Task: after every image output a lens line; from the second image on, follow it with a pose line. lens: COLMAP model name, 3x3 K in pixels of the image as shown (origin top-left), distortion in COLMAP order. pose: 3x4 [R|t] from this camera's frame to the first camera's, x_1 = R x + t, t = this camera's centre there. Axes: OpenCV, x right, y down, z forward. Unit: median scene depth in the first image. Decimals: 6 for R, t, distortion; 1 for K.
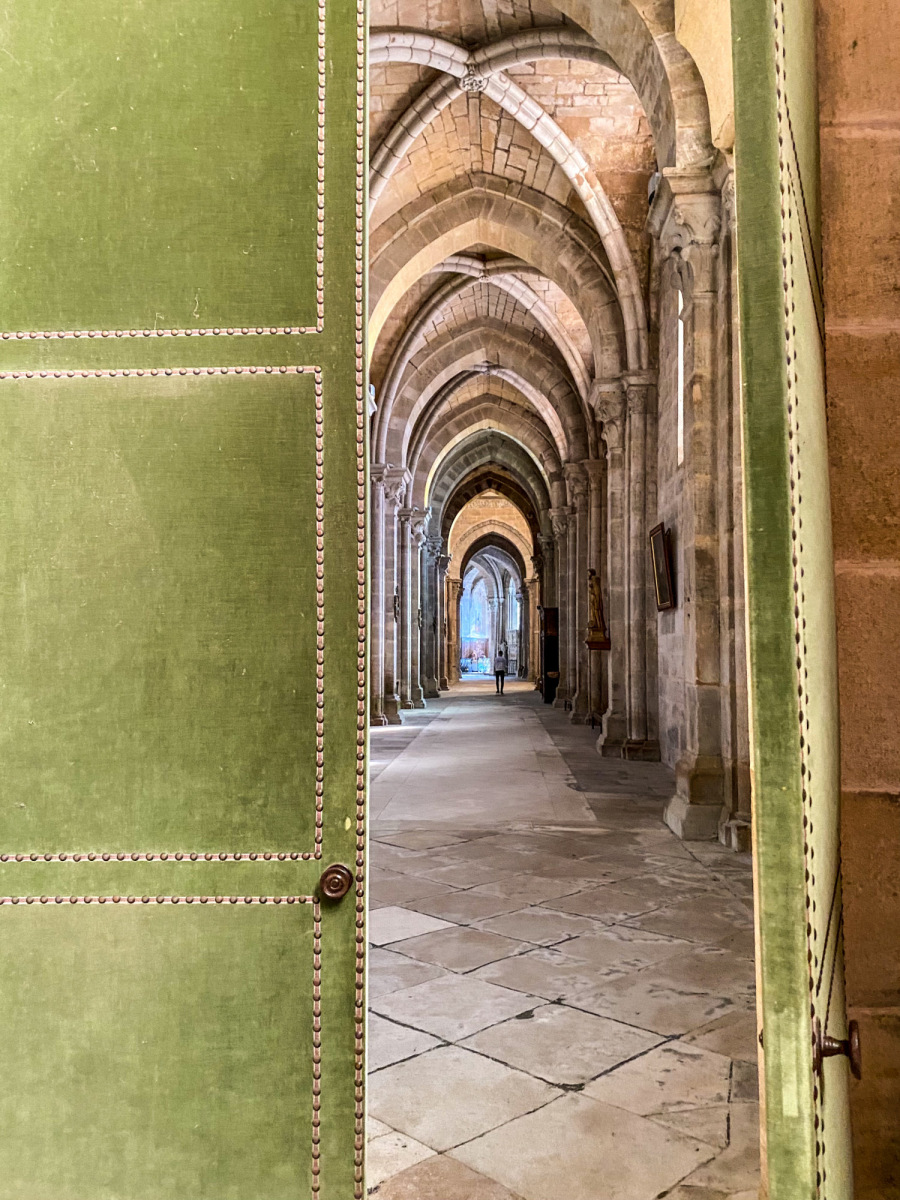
lens RADIAL K [[897.5, 0, 462.7], [0, 897.5, 598.6], [0, 0, 1]] dist [0.094478, -0.139827]
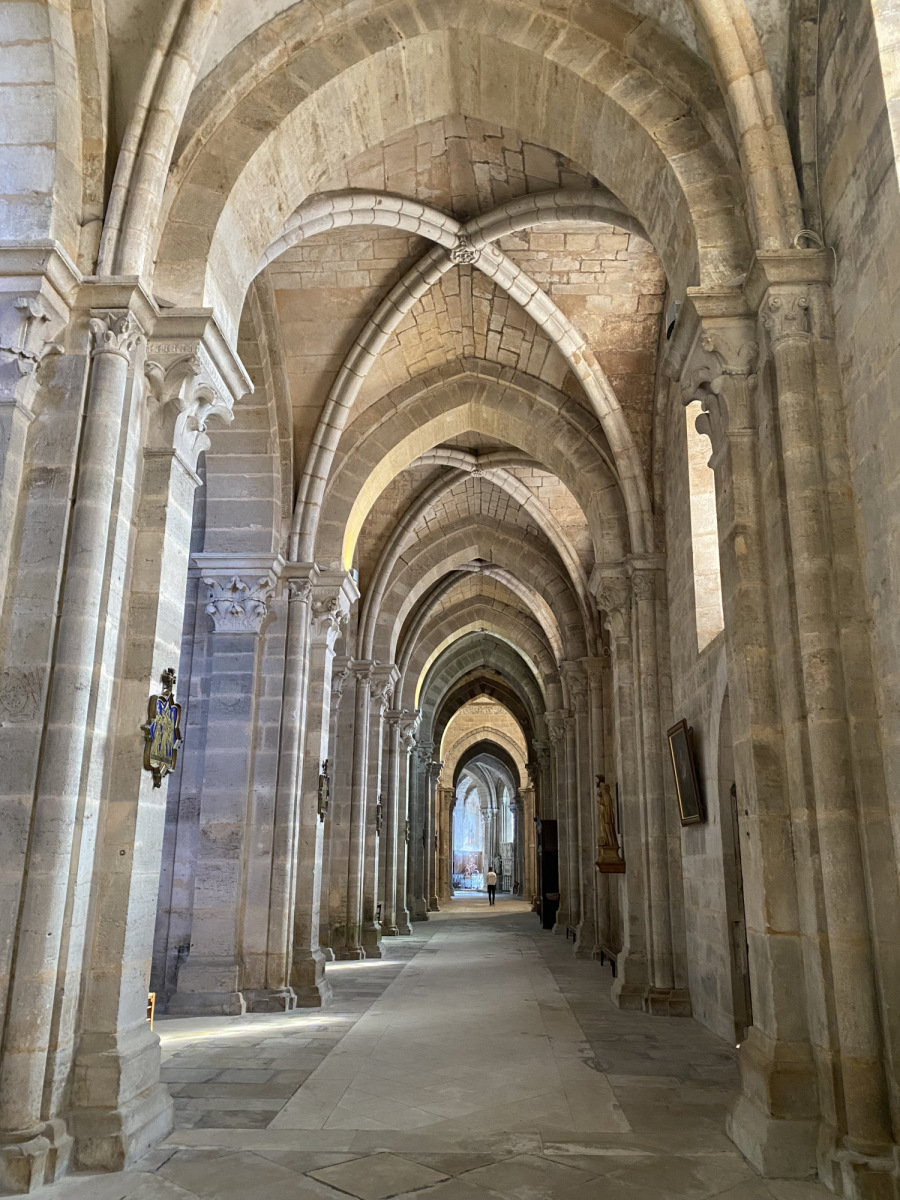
lens RADIAL K [[897.5, 0, 462.7], [0, 897.5, 598.6], [0, 0, 1]] dist [0.094478, -0.139827]
pose [[0.999954, 0.006986, 0.006607, 0.004402], [-0.005304, 0.973885, -0.226980, 0.000171], [-0.008020, 0.226934, 0.973877, 0.120385]]
